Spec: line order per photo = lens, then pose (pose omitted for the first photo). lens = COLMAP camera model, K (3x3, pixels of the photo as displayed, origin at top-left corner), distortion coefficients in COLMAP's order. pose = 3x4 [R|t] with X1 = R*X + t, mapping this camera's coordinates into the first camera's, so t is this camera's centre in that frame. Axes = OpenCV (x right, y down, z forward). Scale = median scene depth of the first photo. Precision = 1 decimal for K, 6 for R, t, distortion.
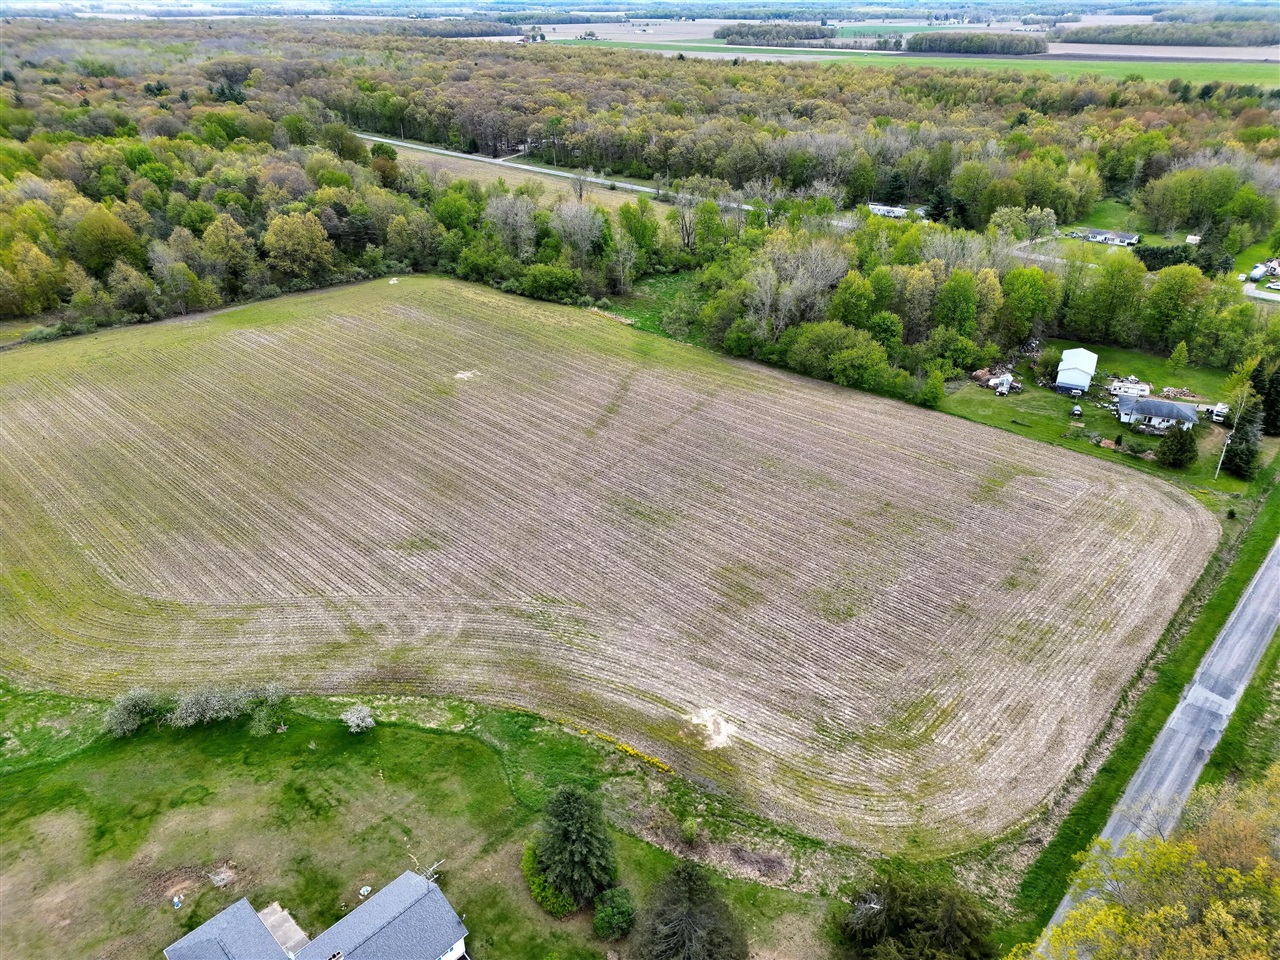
lens RADIAL K [[896.4, 0, 640.0], [0, 896.4, 480.0], [0, 0, 1]] dist [0.080538, -0.070812]
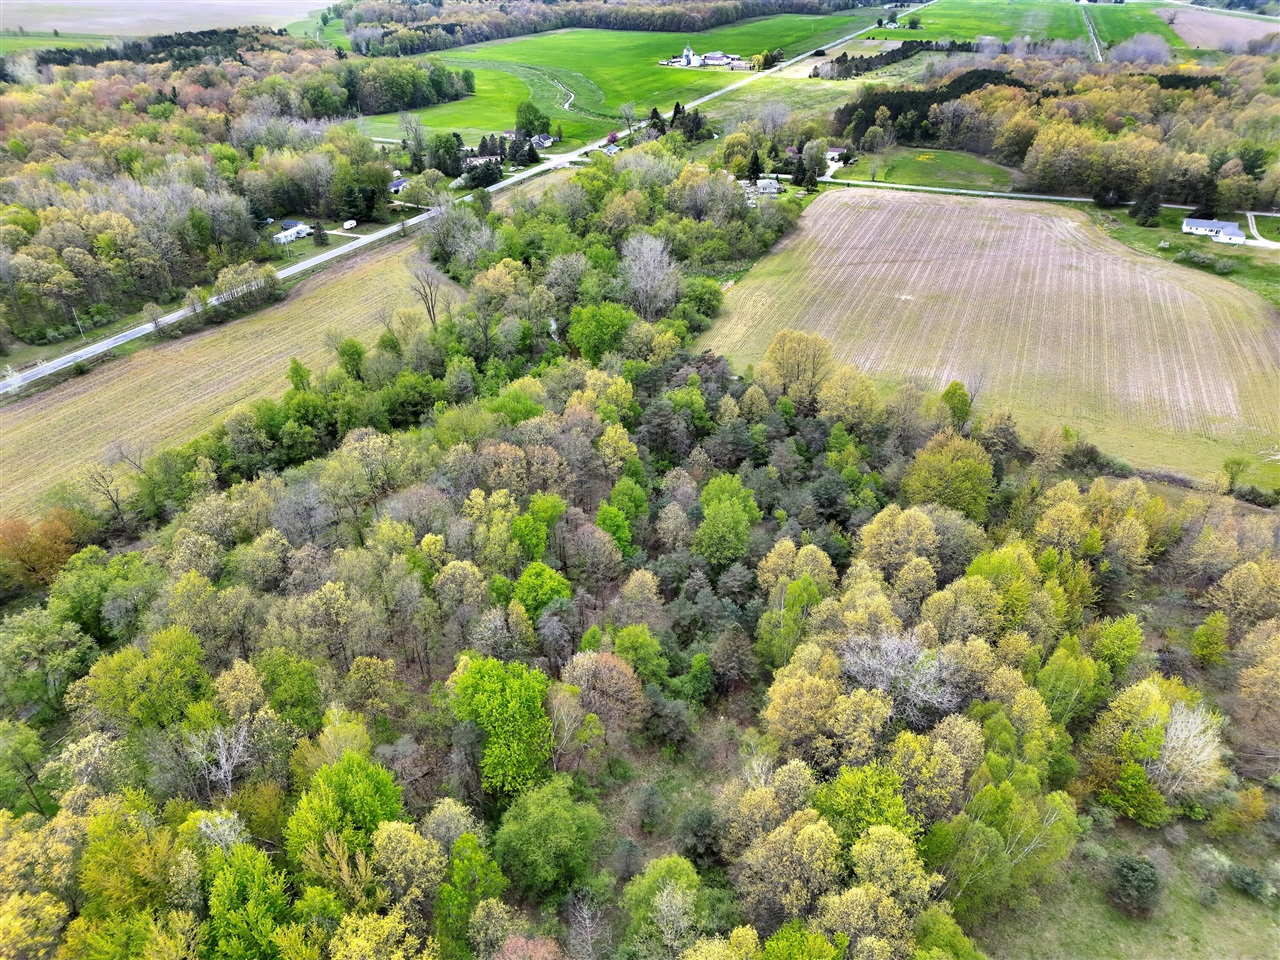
lens RADIAL K [[896.4, 0, 640.0], [0, 896.4, 480.0], [0, 0, 1]] dist [0.080538, -0.070812]
pose [[-0.357746, -0.473162, 0.805068, -1.418809], [0.431525, 0.680787, 0.591874, -1.008335], [-0.828133, 0.559148, -0.039367, 1.694301]]
